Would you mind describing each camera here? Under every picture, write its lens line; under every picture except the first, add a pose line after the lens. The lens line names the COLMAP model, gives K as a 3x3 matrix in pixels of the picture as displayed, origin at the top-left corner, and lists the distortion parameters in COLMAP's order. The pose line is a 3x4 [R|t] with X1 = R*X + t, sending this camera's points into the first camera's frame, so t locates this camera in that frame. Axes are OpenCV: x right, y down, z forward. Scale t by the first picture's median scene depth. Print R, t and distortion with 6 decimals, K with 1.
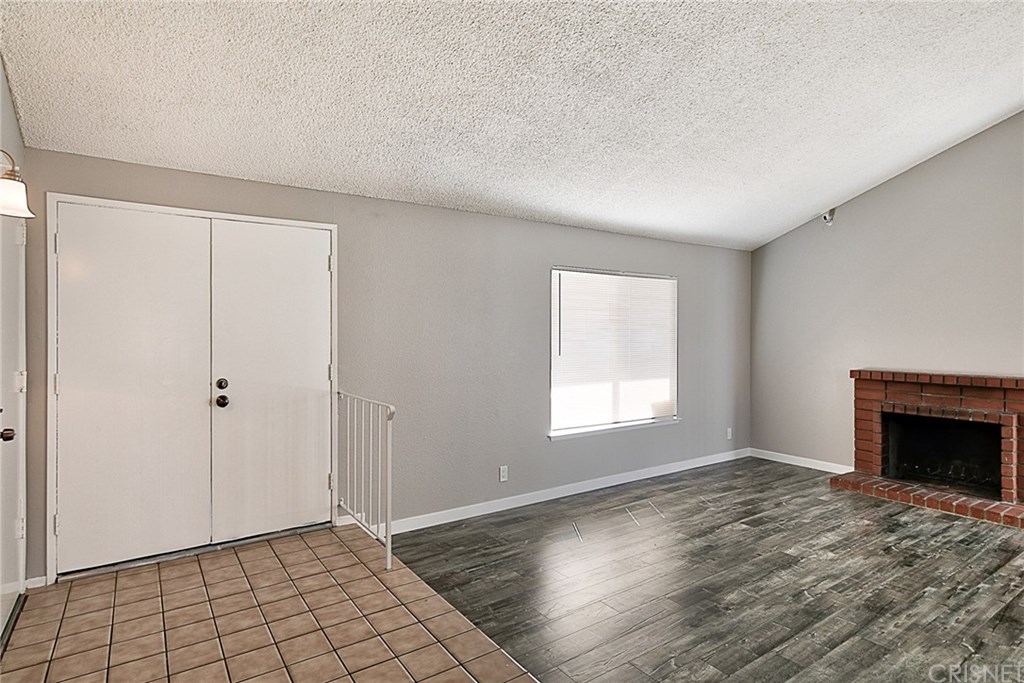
lens RADIAL K [[597.8, 0, 540.1], [0, 597.8, 338.4], [0, 0, 1]] dist [-0.002898, 0.008614]
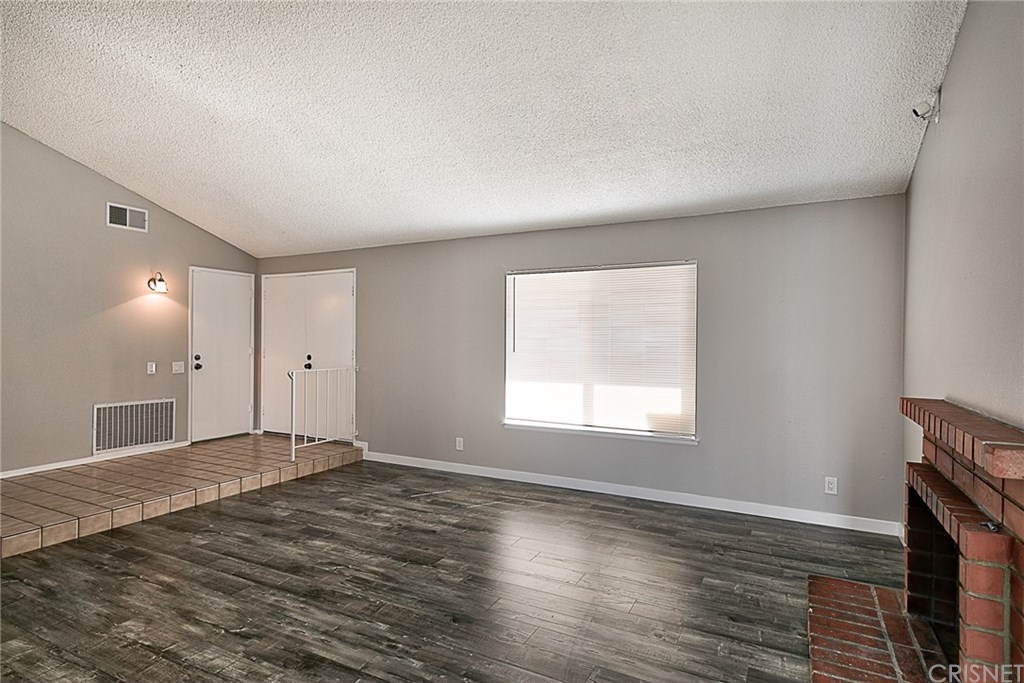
lens RADIAL K [[568.4, 0, 512.5], [0, 568.4, 349.8], [0, 0, 1]] dist [0.013406, -0.001631]
pose [[0.400185, 0.015741, -0.916299, 1.028456], [-0.014386, 0.999837, 0.010893, 0.013481], [0.916321, 0.008823, 0.400347, 0.596755]]
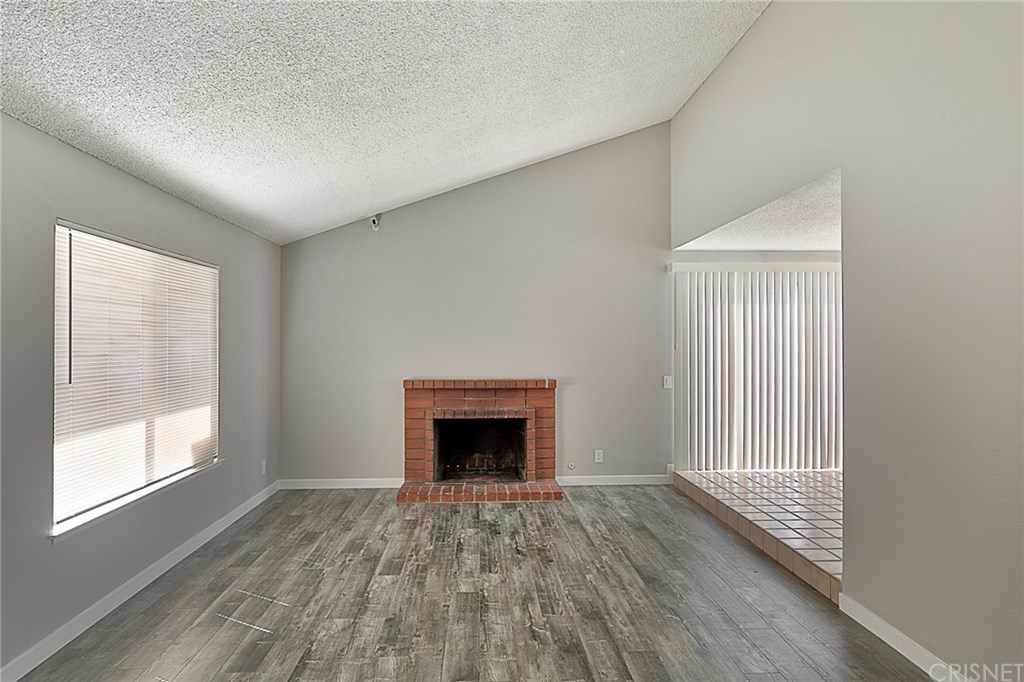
lens RADIAL K [[576.1, 0, 553.9], [0, 576.1, 342.4], [0, 0, 1]] dist [0.008140, 0.002029]
pose [[0.527060, 0.000135, 0.849828, -0.192700], [0.010804, 0.999918, -0.006859, -0.000195], [-0.849759, 0.012796, 0.527016, 0.351691]]
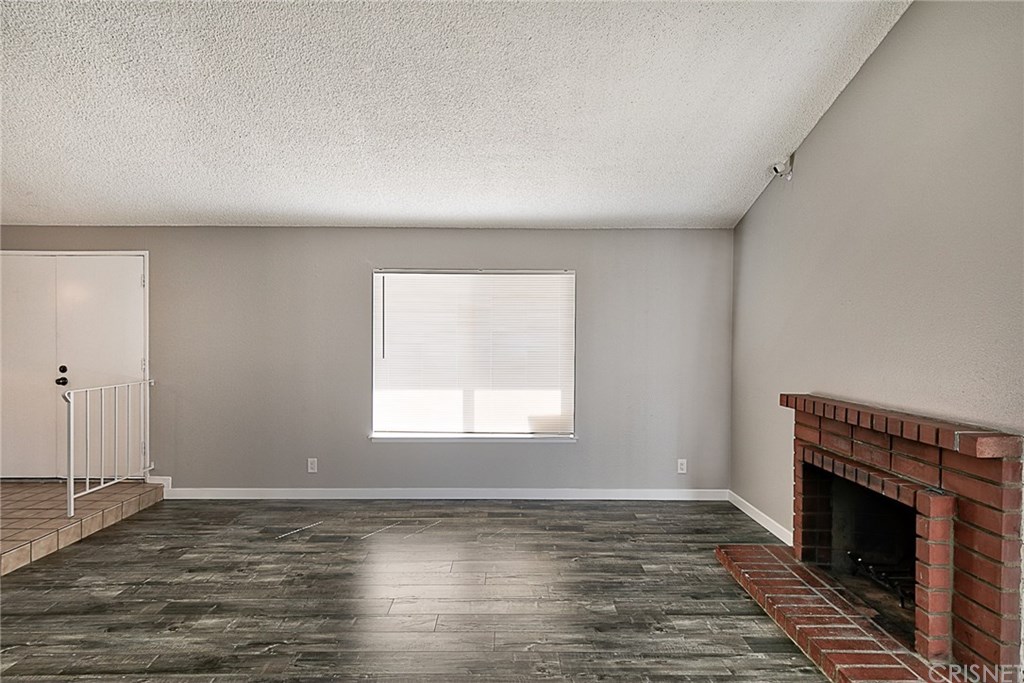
lens RADIAL K [[568.4, 0, 523.9], [0, 568.4, 344.9], [0, 0, 1]] dist [0.013406, -0.001631]
pose [[0.797527, 0.013991, -0.603122, 0.824336], [-0.010282, 0.999901, 0.009600, -0.005104], [0.603196, -0.001455, 0.797591, 0.393502]]
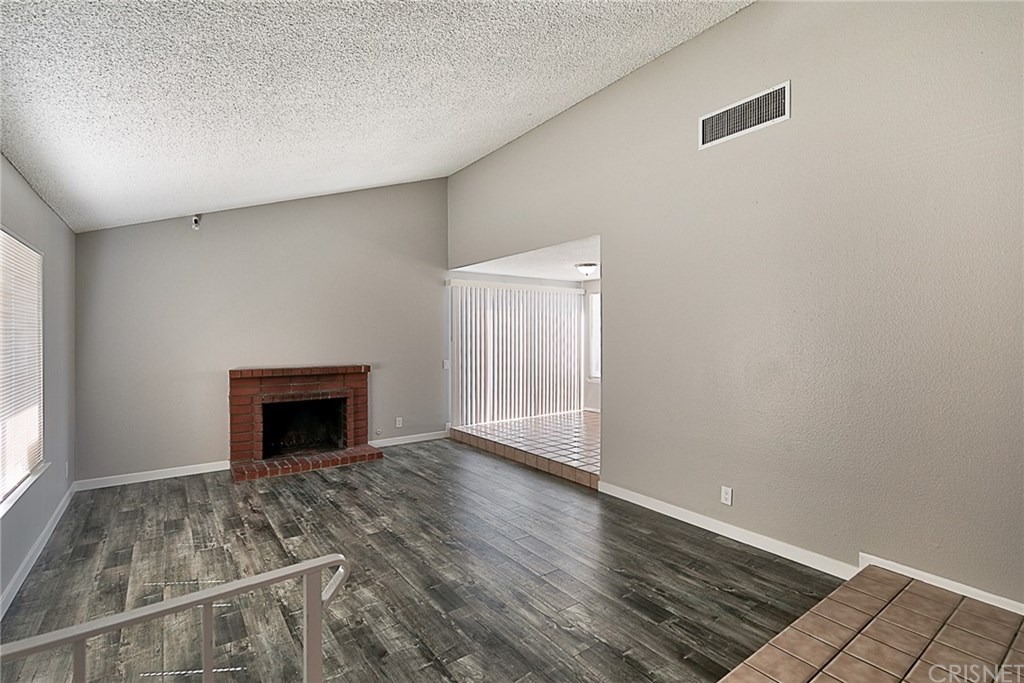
lens RADIAL K [[432.4, 0, 518.7], [0, 432.4, 342.2], [0, 0, 1]] dist [0.003827, 0.001159]
pose [[0.011589, -0.018002, 0.999771, -0.314444], [0.012722, 0.999760, 0.017854, -0.008247], [-0.999852, 0.012512, 0.011815, 0.573687]]
